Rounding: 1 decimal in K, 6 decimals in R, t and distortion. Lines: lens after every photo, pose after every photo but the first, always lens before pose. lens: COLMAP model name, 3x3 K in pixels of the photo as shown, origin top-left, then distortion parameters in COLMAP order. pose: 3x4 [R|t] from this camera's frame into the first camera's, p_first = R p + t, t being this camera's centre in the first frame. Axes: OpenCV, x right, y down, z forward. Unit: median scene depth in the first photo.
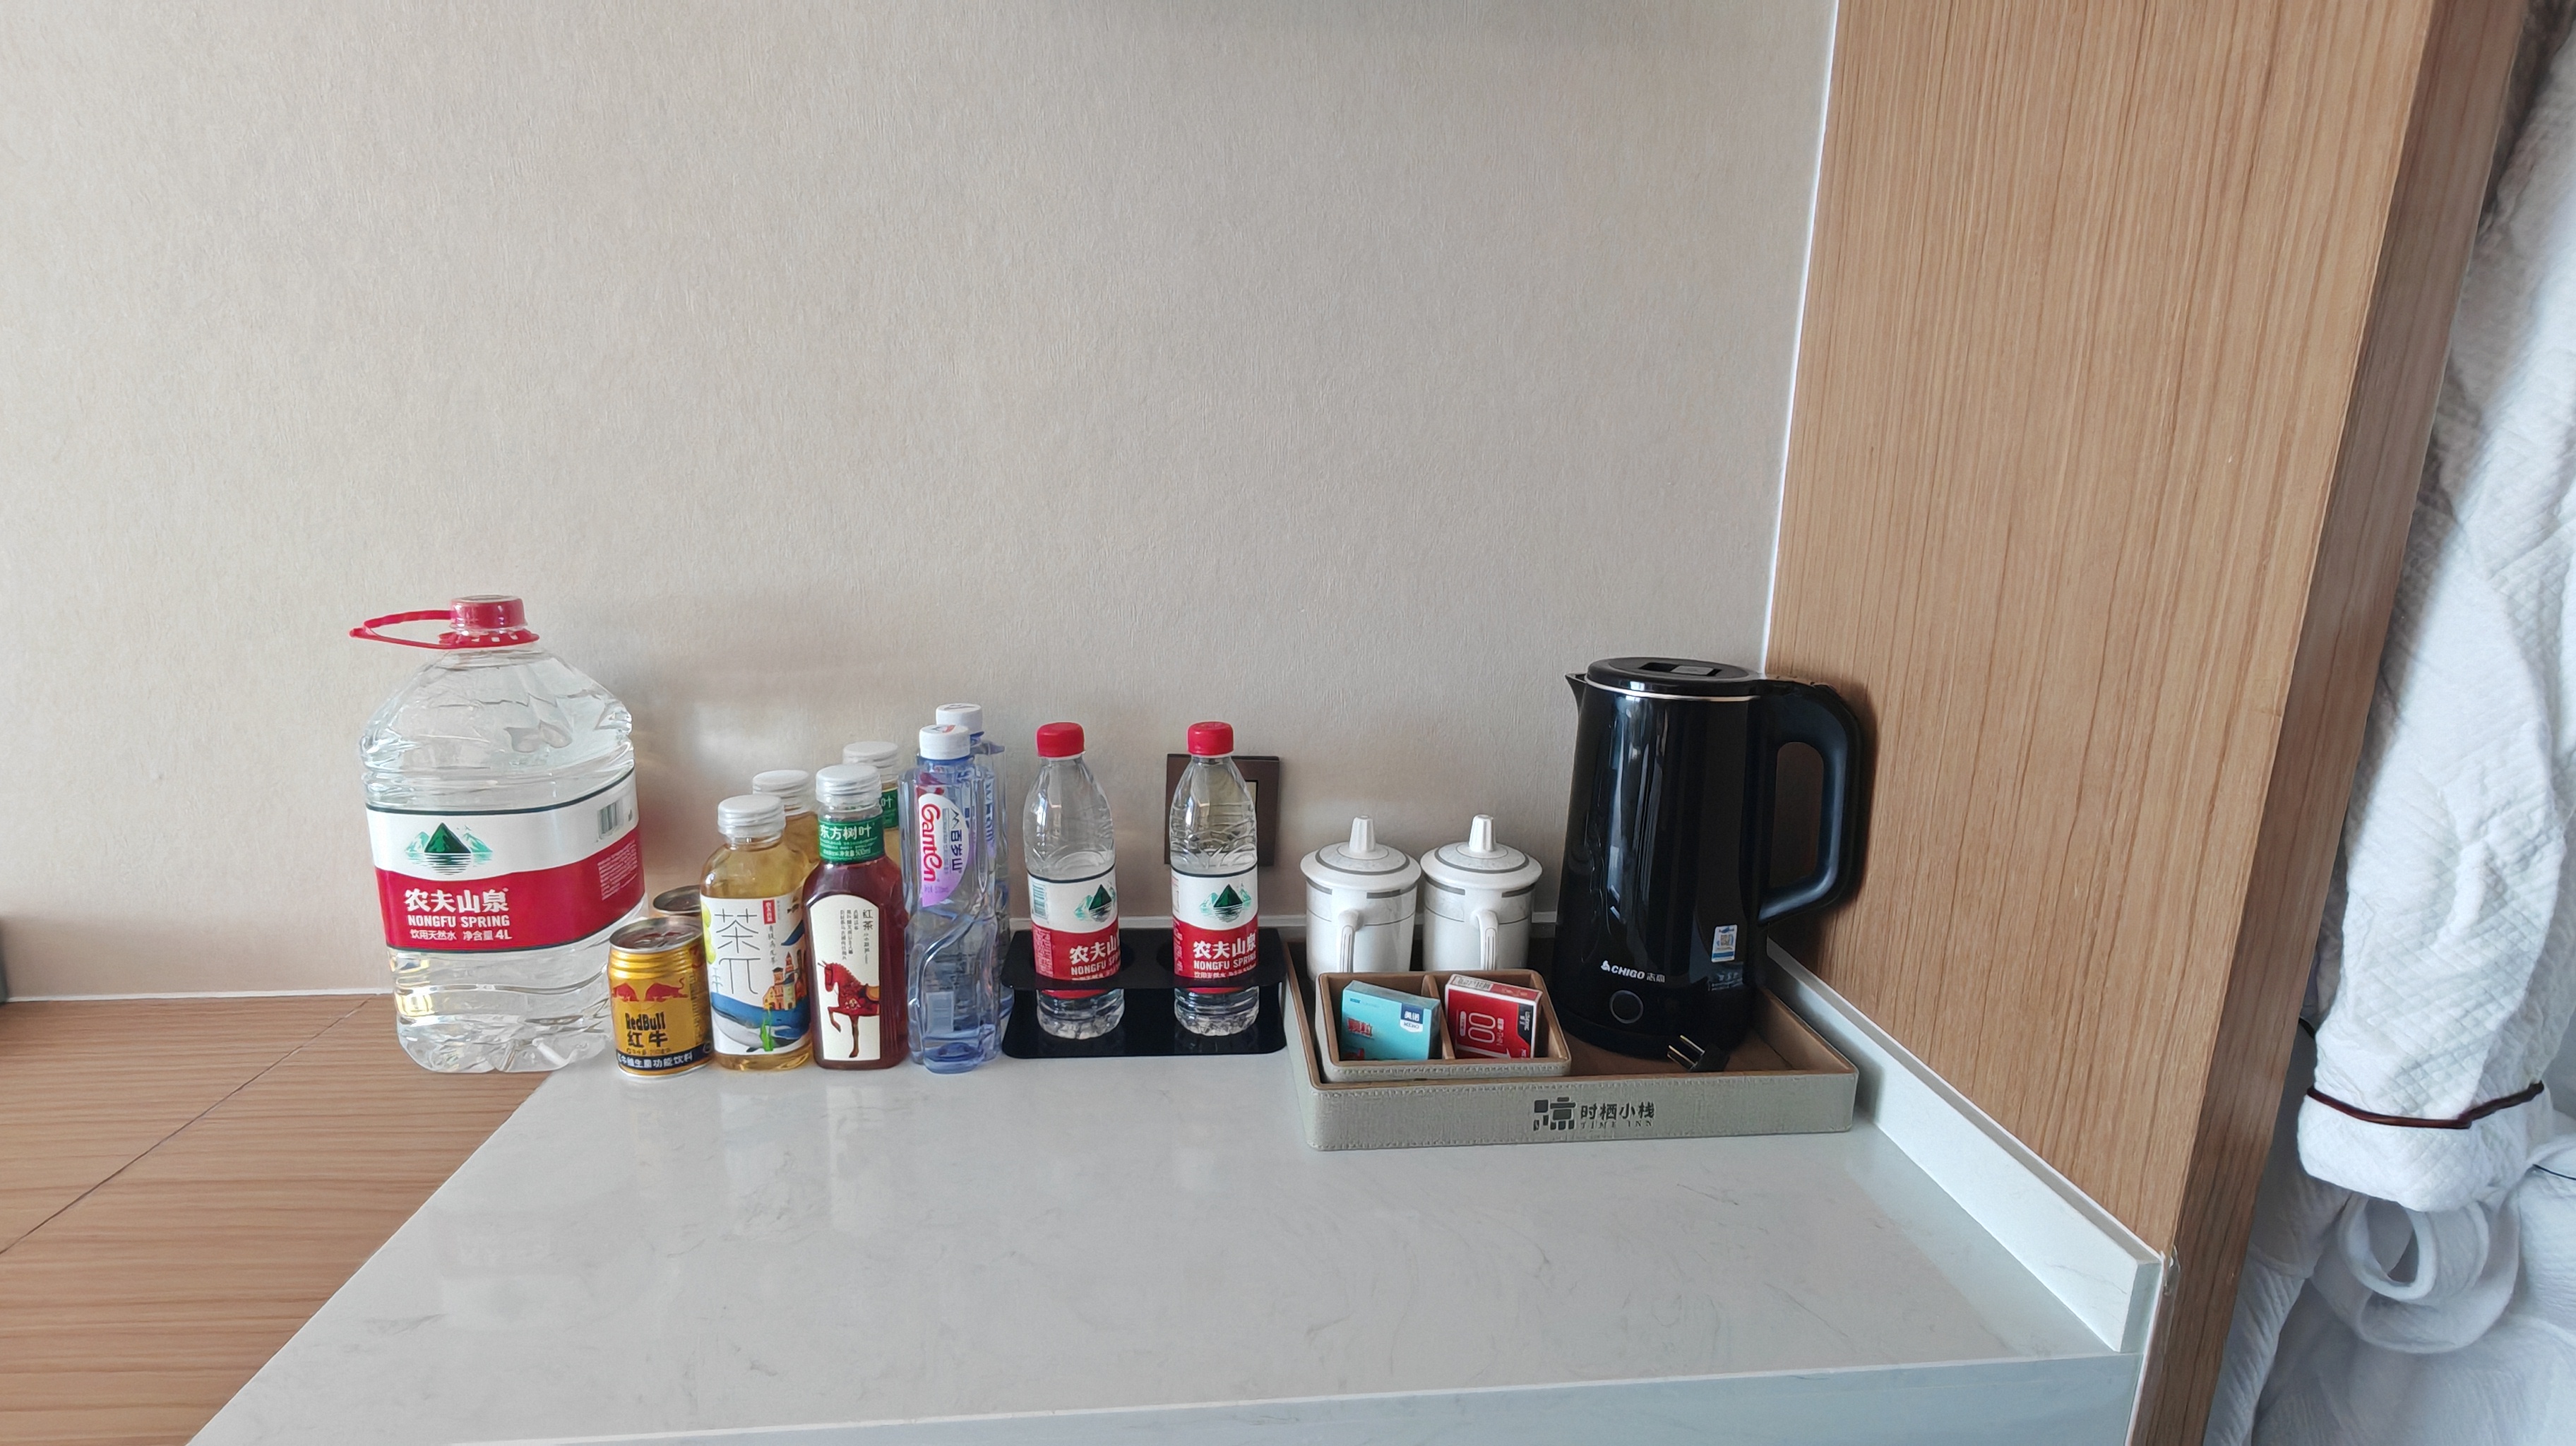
lens RADIAL K [[1207.6, 0, 1282.2], [0, 1207.6, 725.1], [0, 0, 1]] dist [-0.002584, 0.000163]
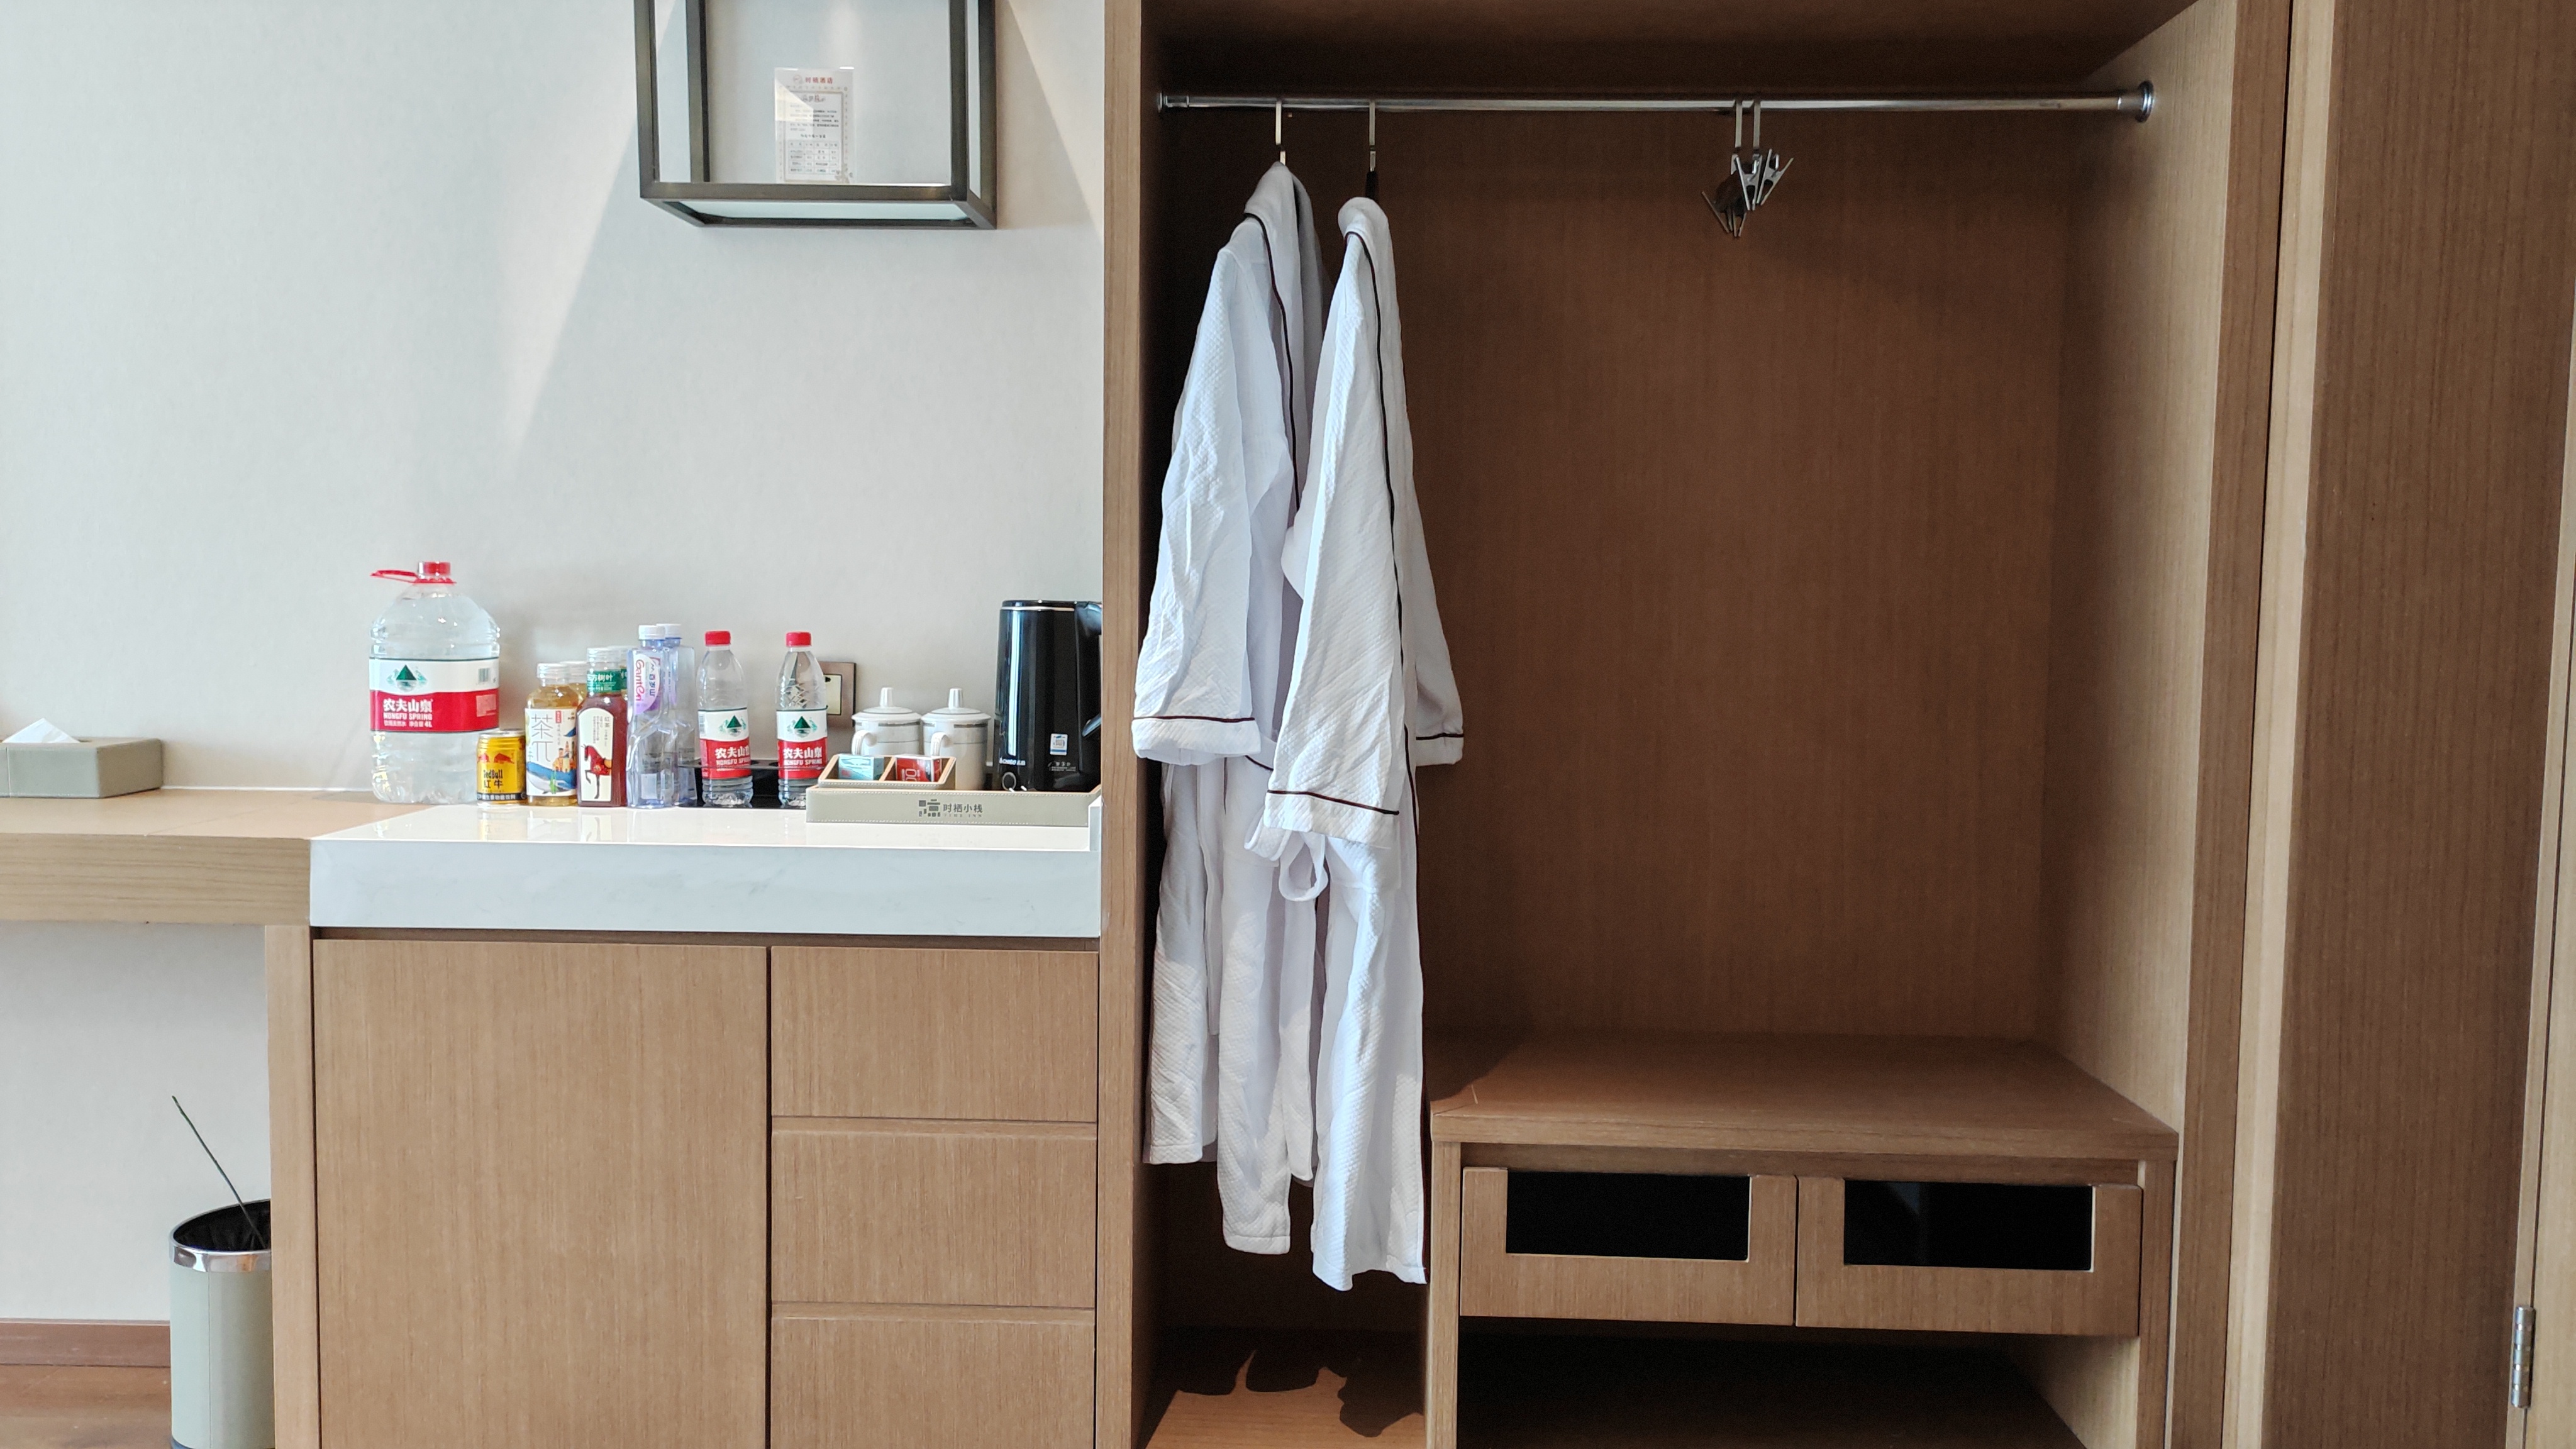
lens RADIAL K [[1892.8, 0, 1276.3], [0, 1892.8, 722.0], [0, 0, 1]] dist [0.073512, -0.078935]
pose [[0.992225, -0.000237, -0.124454, 1.090183], [-0.018215, 0.988953, -0.147108, 0.584597], [0.123113, 0.148232, 0.981260, -1.850637]]
